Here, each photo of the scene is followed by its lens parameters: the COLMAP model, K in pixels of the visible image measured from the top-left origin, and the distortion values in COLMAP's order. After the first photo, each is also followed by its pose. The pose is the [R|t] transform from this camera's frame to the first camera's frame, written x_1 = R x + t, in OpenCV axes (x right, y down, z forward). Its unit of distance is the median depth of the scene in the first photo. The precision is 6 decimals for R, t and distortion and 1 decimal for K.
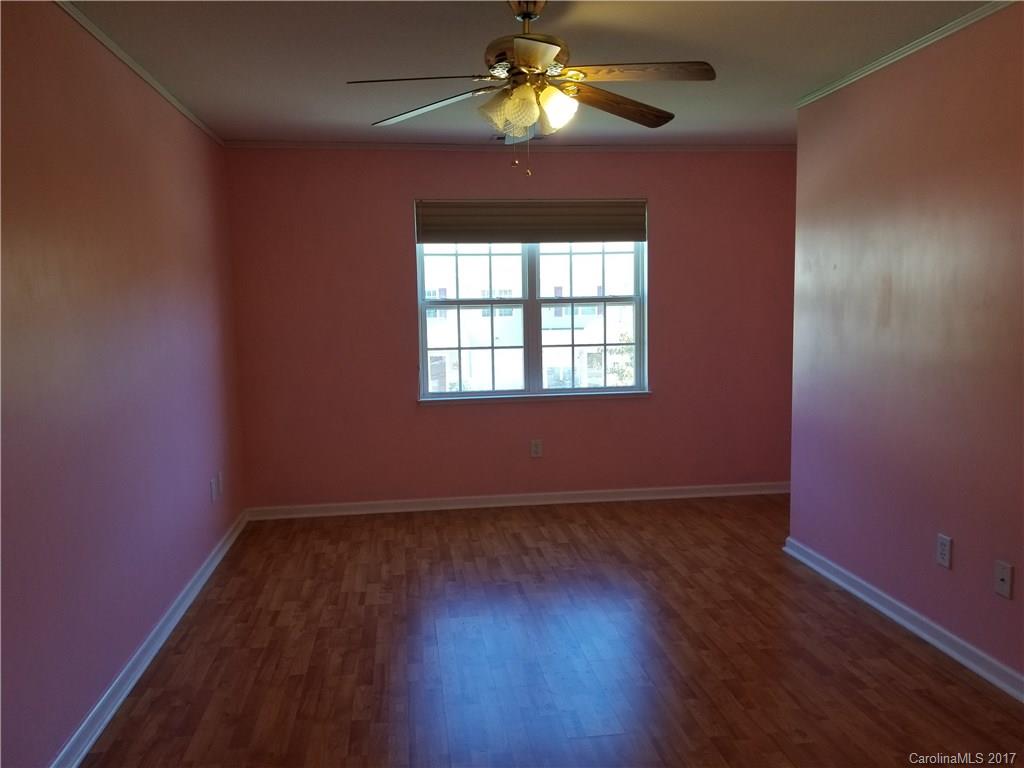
lens RADIAL K [[822.1, 0, 517.8], [0, 822.1, 380.8], [0, 0, 1]] dist [0.103264, -0.167148]
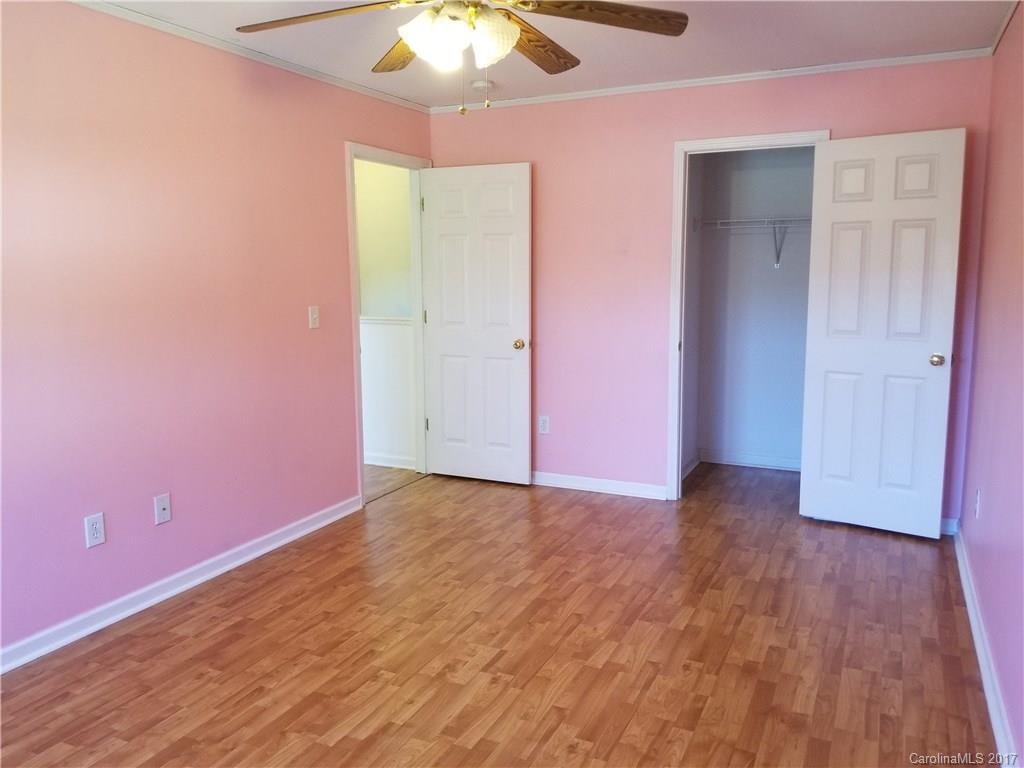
lens RADIAL K [[822.1, 0, 517.8], [0, 822.1, 380.8], [0, 0, 1]] dist [0.103264, -0.167148]
pose [[-0.845432, -0.046176, 0.532084, -1.238867], [0.073905, 0.976556, 0.202177, -0.378241], [-0.528946, 0.210250, -0.822199, 4.368630]]
